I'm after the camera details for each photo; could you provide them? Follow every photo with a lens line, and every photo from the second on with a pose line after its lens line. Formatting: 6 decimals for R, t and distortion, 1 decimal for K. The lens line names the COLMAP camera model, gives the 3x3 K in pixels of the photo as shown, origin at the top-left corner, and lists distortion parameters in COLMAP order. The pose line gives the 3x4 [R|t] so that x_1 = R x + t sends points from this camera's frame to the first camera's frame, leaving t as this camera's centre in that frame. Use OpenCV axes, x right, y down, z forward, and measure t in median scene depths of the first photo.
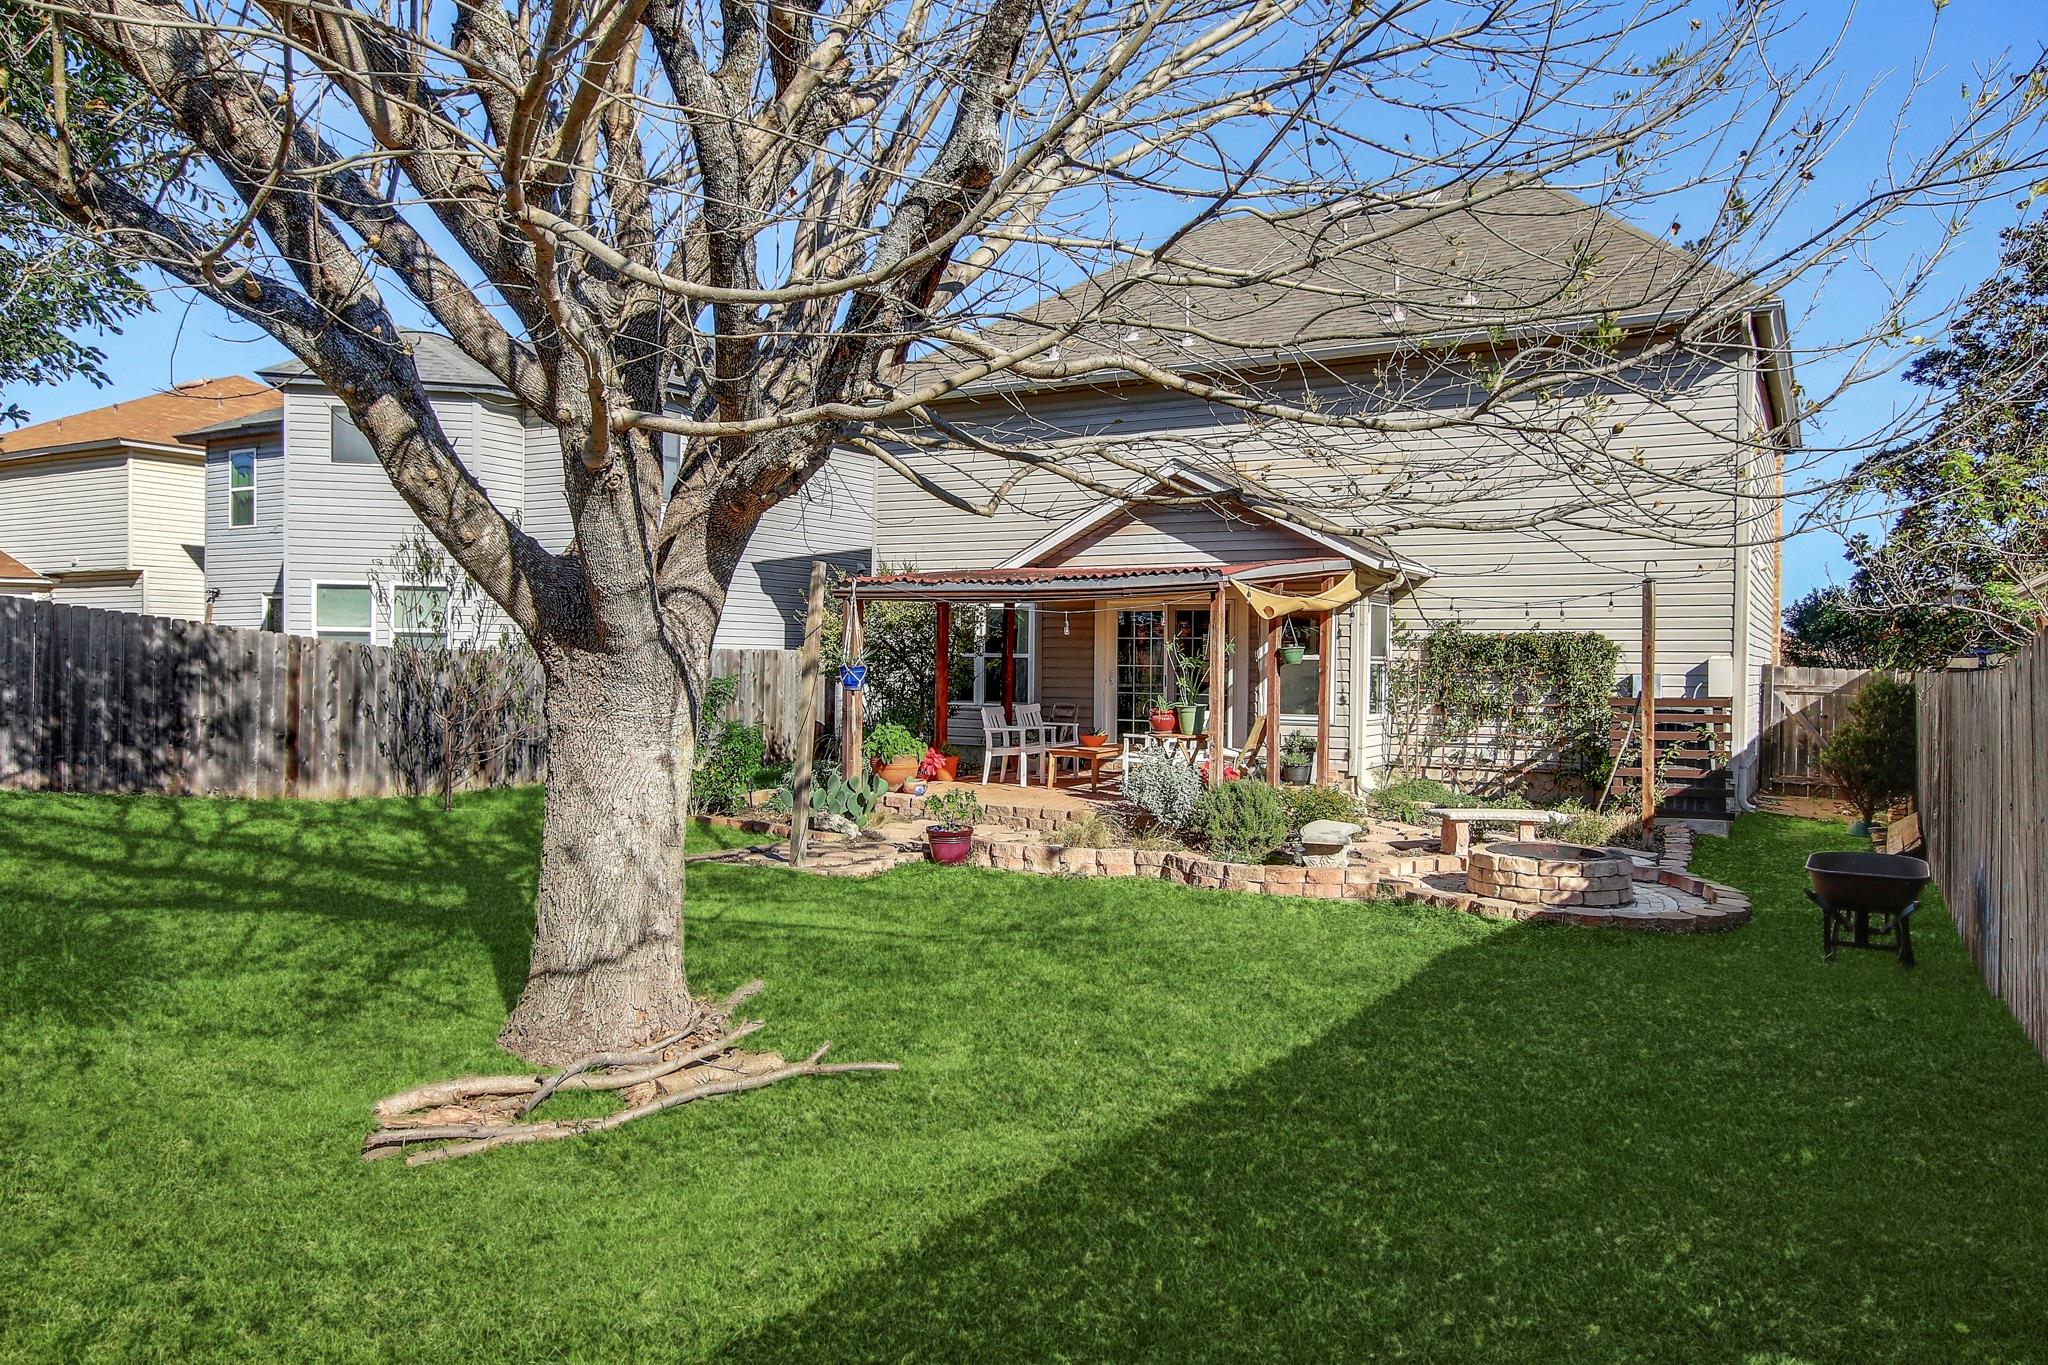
lens RADIAL K [[1324.6, 0, 1033.7], [0, 1324.6, 667.8], [0, 0, 1]] dist [-0.013918, 0.004400]
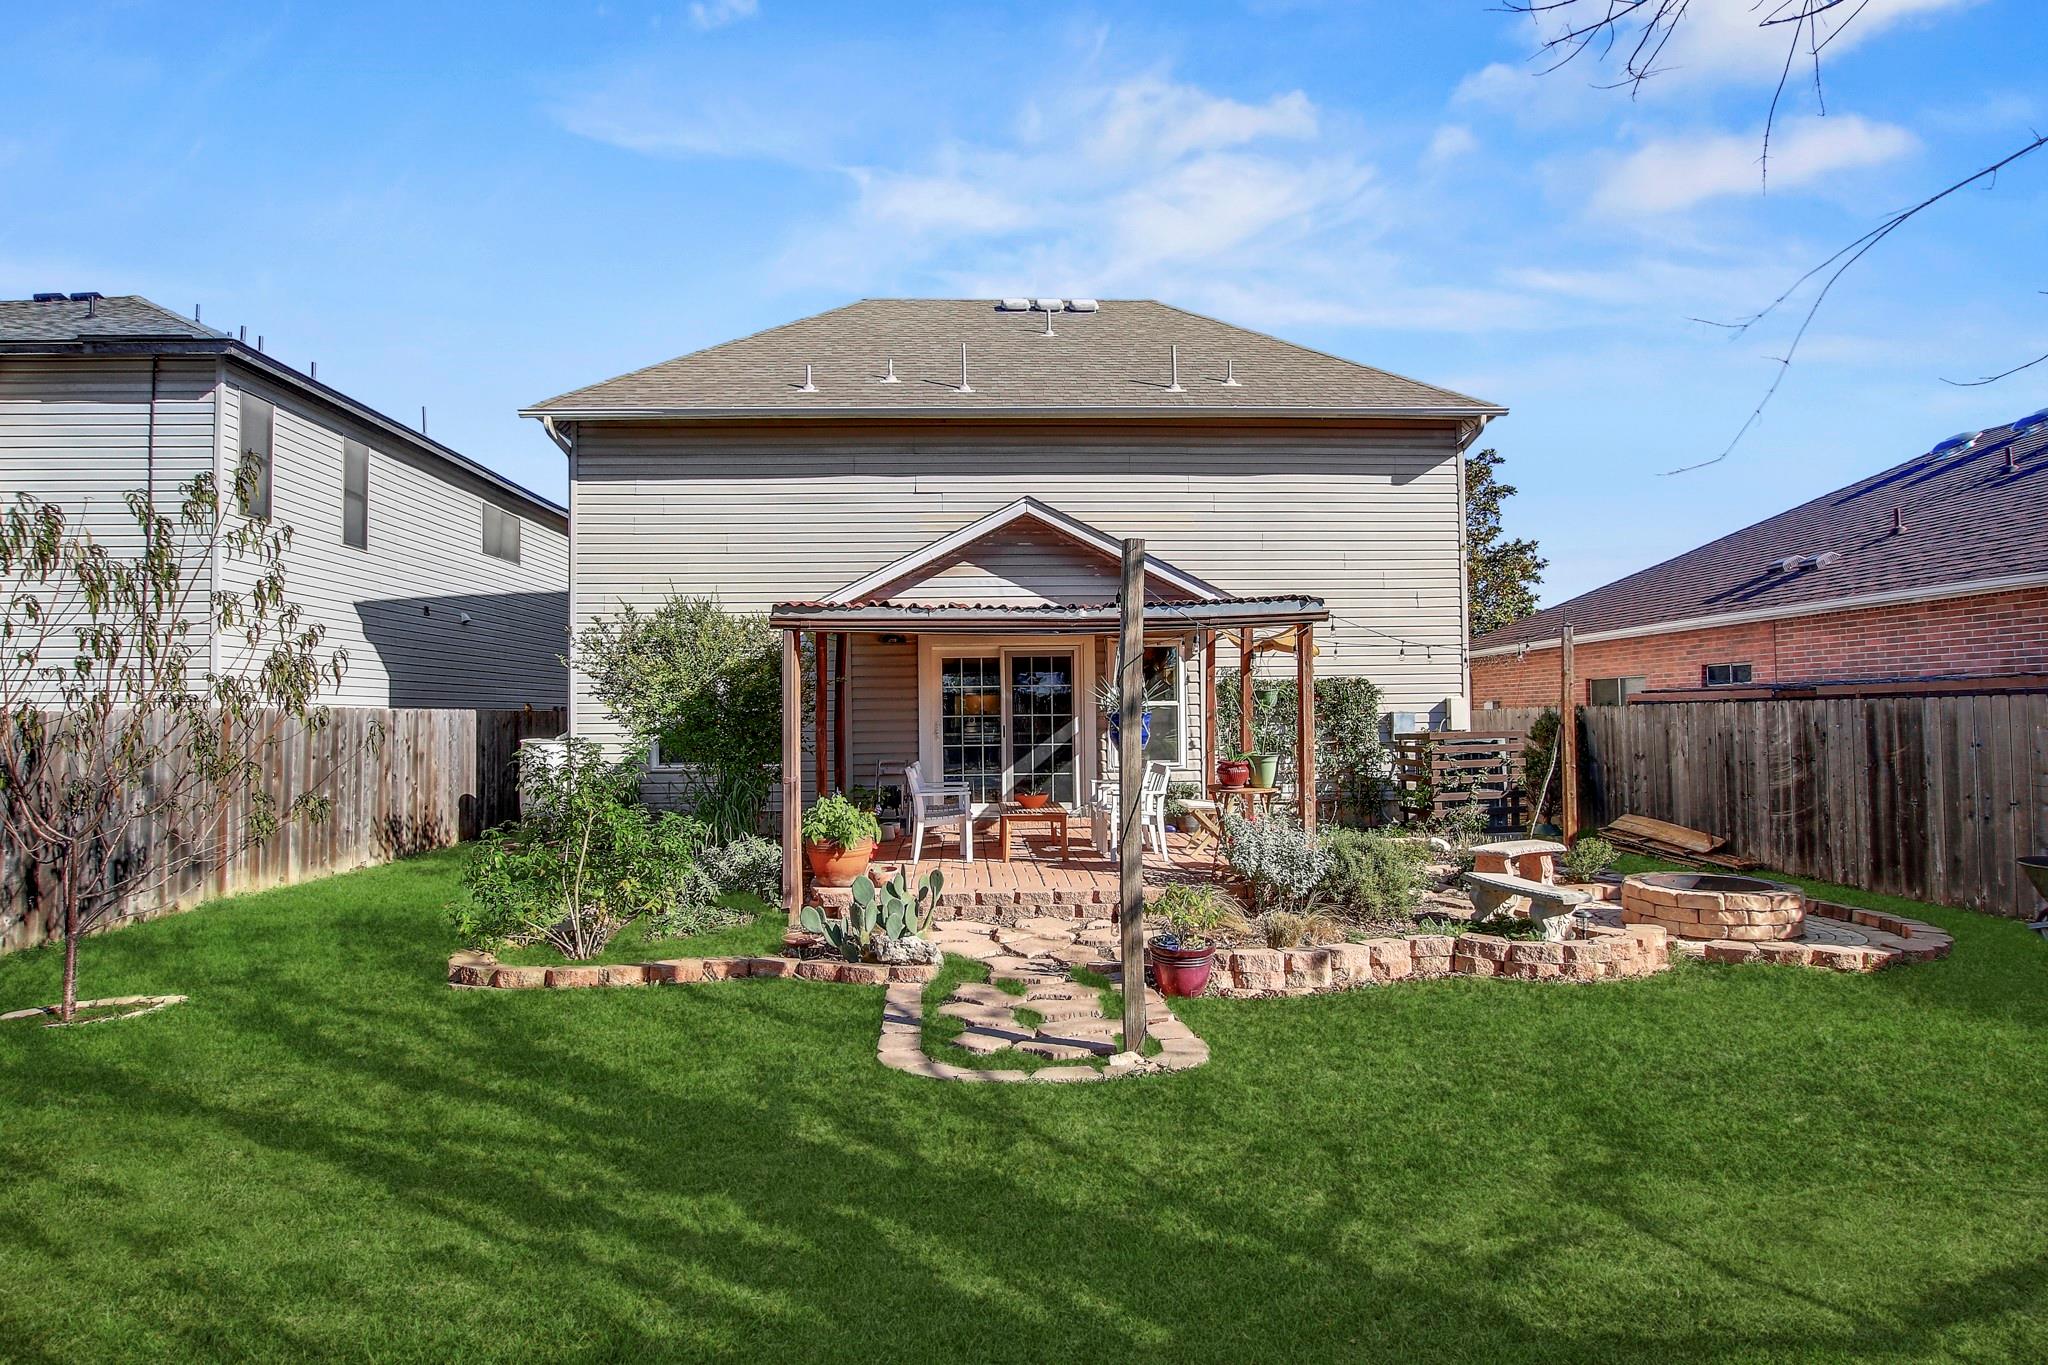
lens RADIAL K [[998.6, 0, 1011.9], [0, 998.6, 683.8], [0, 0, 1]] dist [-0.025667, 0.000279]
pose [[0.848540, -0.003415, 0.529120, -0.305449], [0.025564, 0.999076, -0.034547, 0.000675], [-0.528513, 0.042841, 0.847844, 0.436474]]
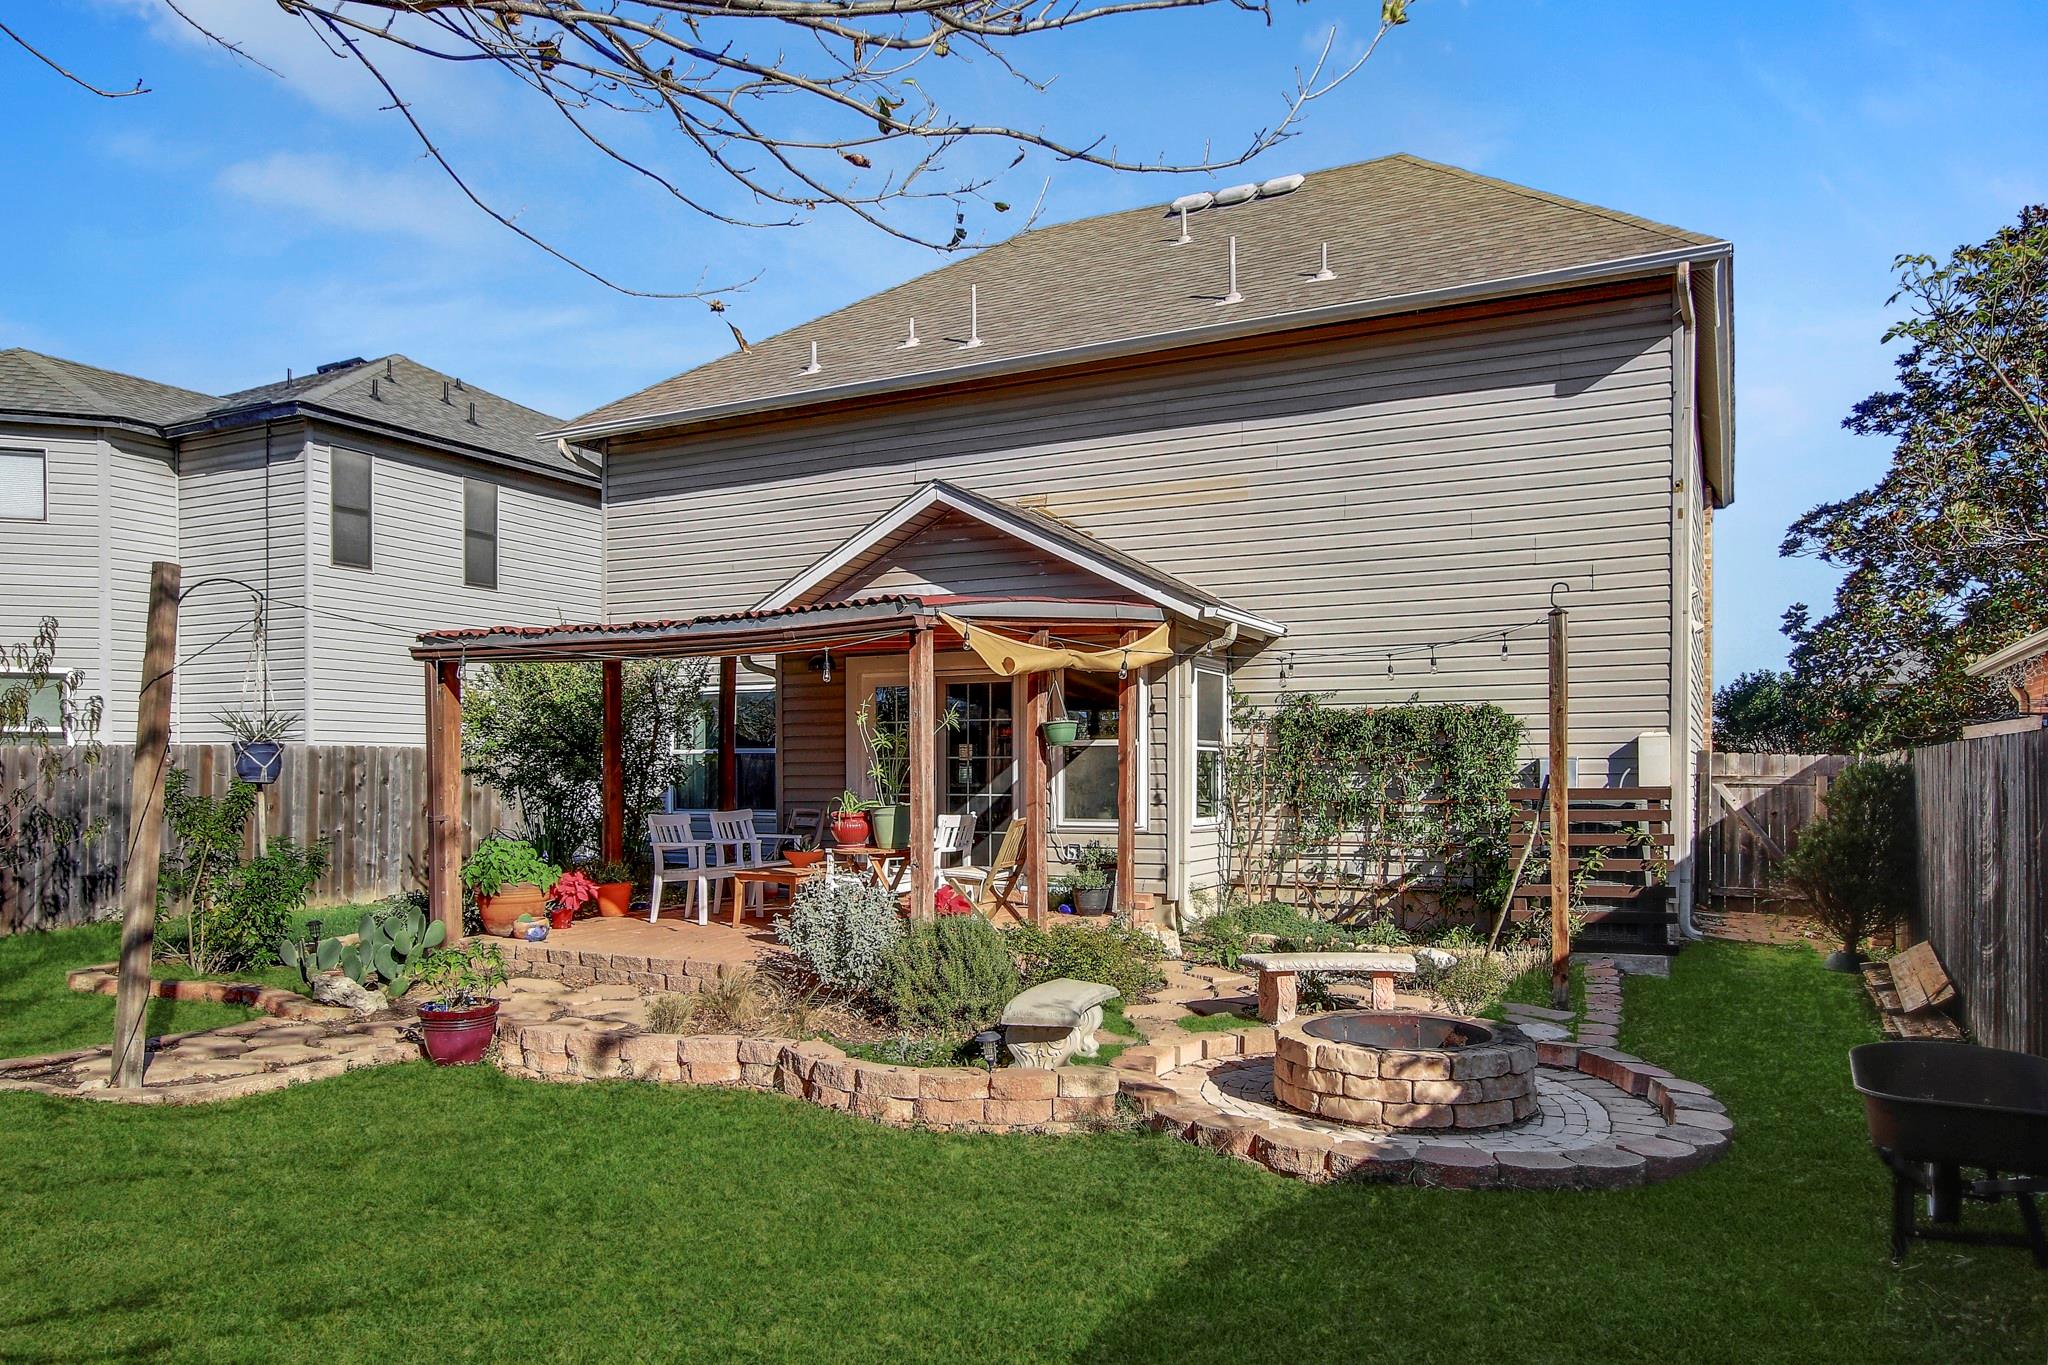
lens RADIAL K [[1324.6, 0, 1031.3], [0, 1324.6, 780.9], [0, 0, 1]] dist [-0.013918, 0.004400]
pose [[0.998491, -0.012530, 0.053474, 0.127071], [0.012588, 0.999920, -0.000745, 0.014614], [-0.053460, 0.001417, 0.998569, 0.269669]]
